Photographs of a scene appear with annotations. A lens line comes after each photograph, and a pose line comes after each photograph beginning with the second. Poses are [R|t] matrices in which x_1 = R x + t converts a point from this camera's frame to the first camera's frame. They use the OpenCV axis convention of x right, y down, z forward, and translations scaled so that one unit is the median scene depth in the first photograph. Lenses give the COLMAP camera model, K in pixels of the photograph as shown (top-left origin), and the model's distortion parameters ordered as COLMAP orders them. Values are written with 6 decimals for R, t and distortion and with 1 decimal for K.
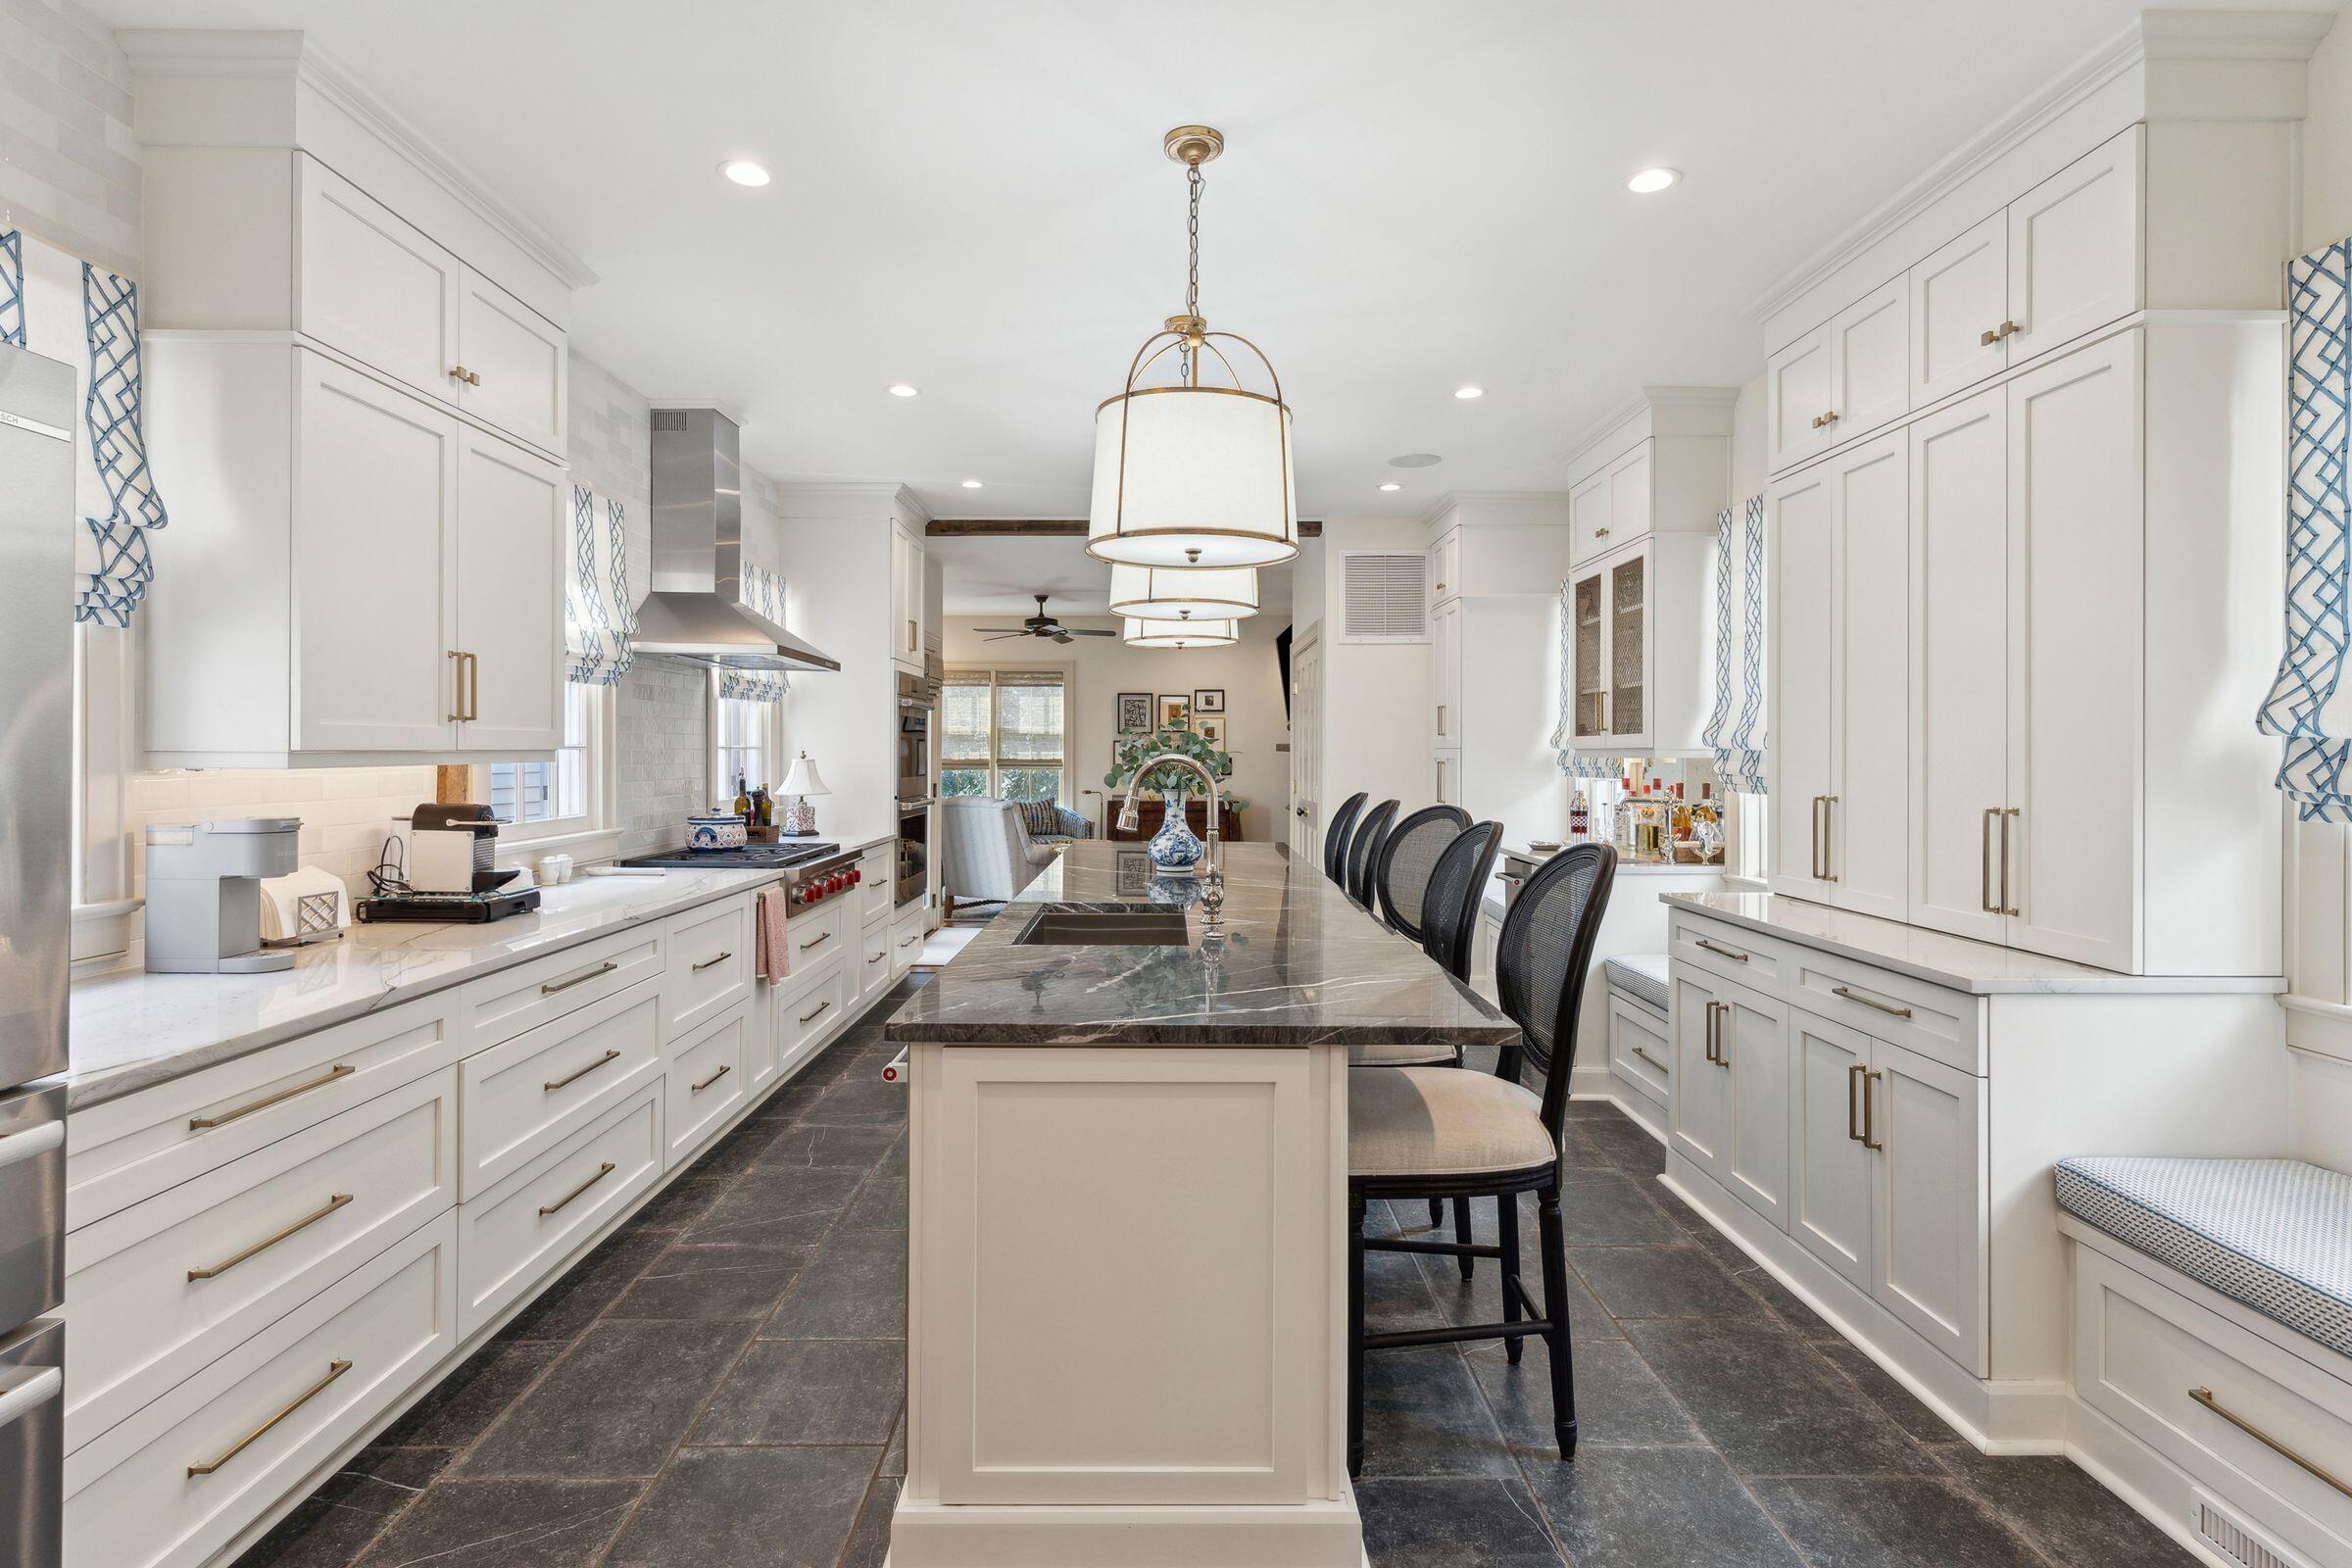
lens RADIAL K [[1136.4, 0, 1182.7], [0, 1136.4, 763.5], [0, 0, 1]] dist [0.001761, 0.000080]
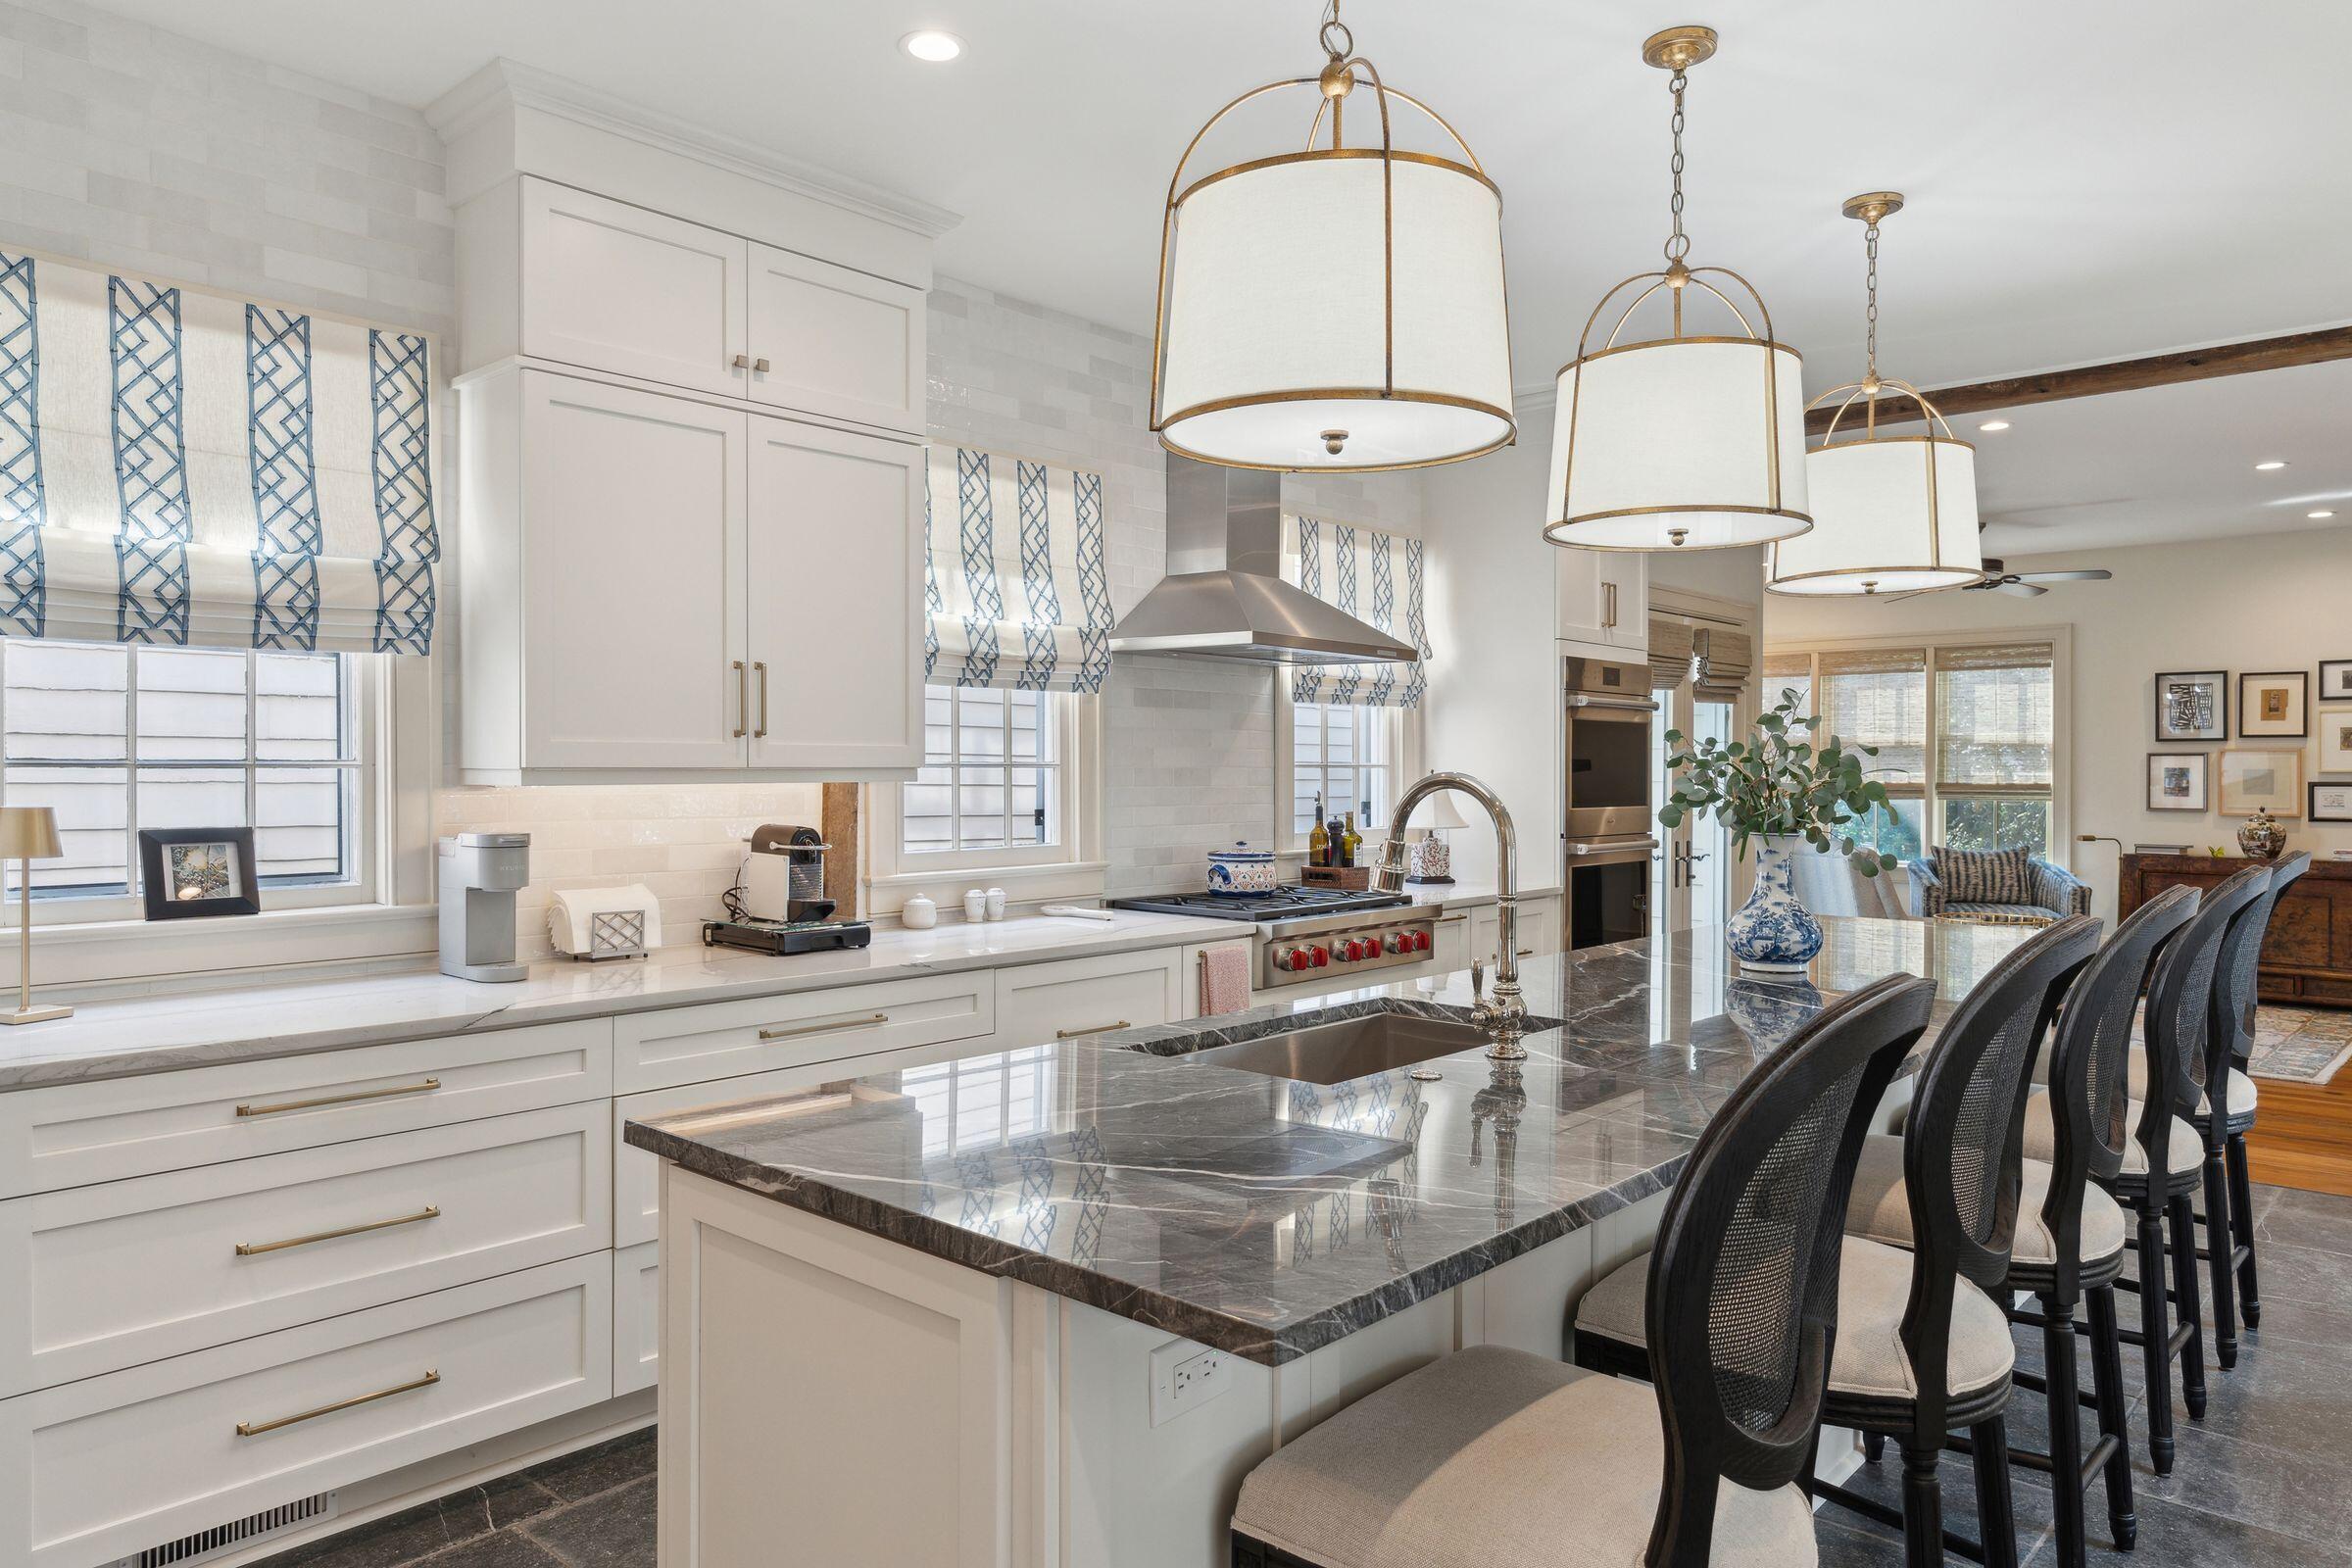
lens RADIAL K [[1513.0, 0, 1191.3], [0, 1513.0, 794.4], [0, 0, 1]] dist [0.003368, 0.000969]
pose [[0.739115, 0.009430, -0.673514, 0.464866], [-0.006905, 0.999956, 0.006422, -0.000387], [0.673544, -0.000096, 0.739147, 0.326599]]
